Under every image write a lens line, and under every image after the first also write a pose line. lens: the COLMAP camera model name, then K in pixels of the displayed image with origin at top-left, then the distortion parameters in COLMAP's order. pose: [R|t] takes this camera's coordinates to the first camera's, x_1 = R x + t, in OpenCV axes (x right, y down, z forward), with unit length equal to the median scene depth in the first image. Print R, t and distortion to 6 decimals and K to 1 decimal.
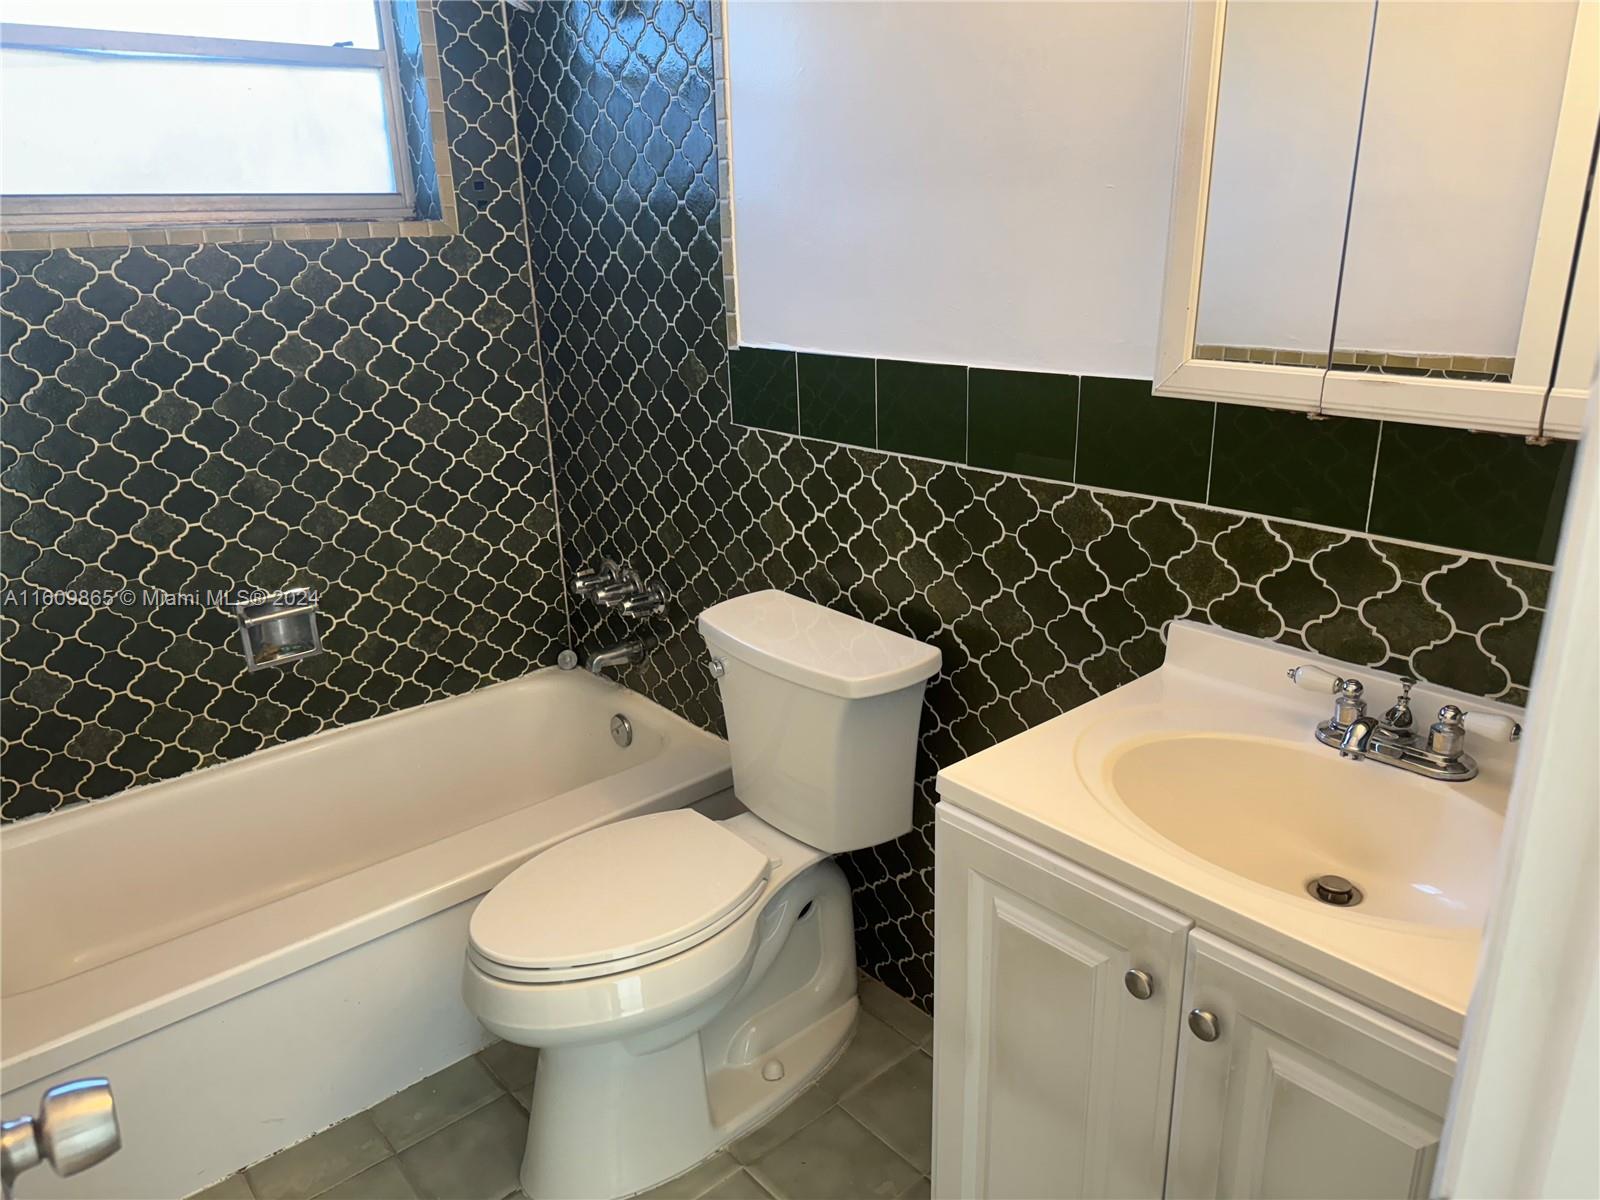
lens RADIAL K [[1111.6, 0, 796.2], [0, 1111.6, 604.4], [0, 0, 1]] dist [0.073092, -0.089960]
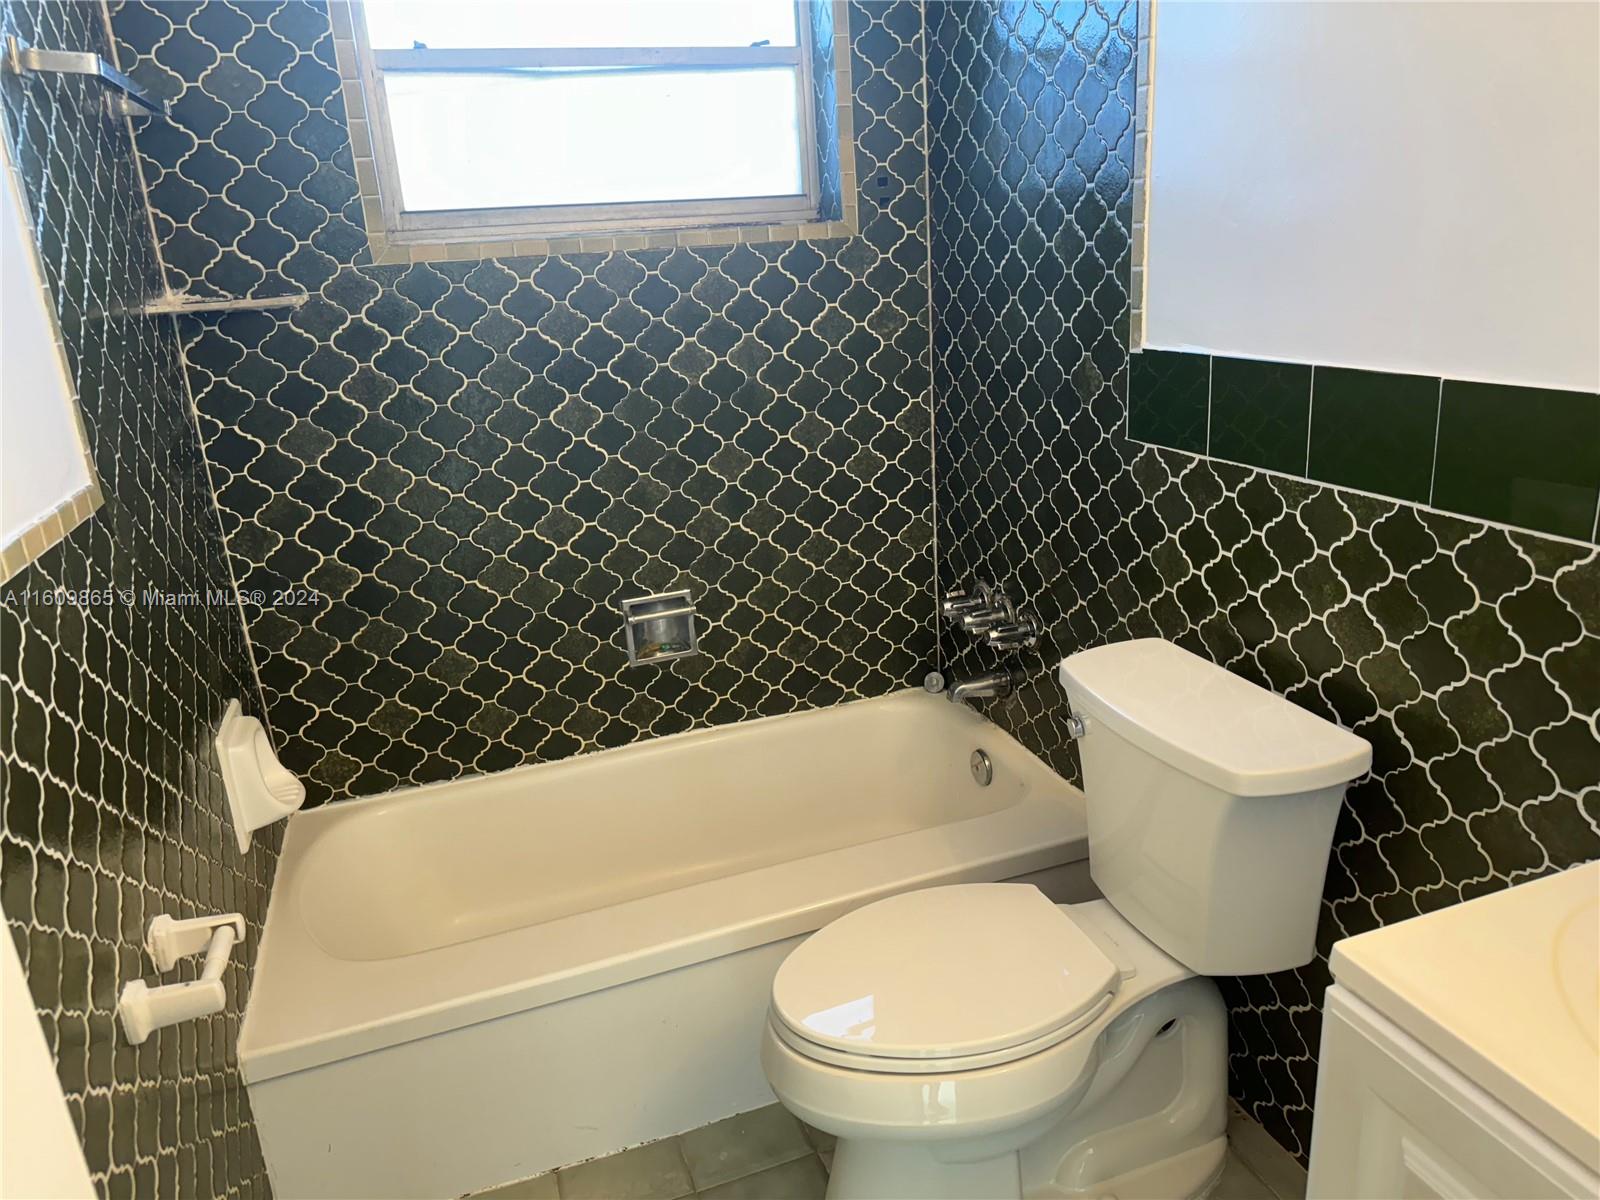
lens RADIAL K [[1111.6, 0, 812.9], [0, 1111.6, 605.9], [0, 0, 1]] dist [0.073092, -0.089960]
pose [[0.933457, 0.081600, -0.349285, 0.027946], [-0.081332, 0.996567, 0.015461, -0.028791], [0.349347, 0.013975, 0.936889, 0.110107]]
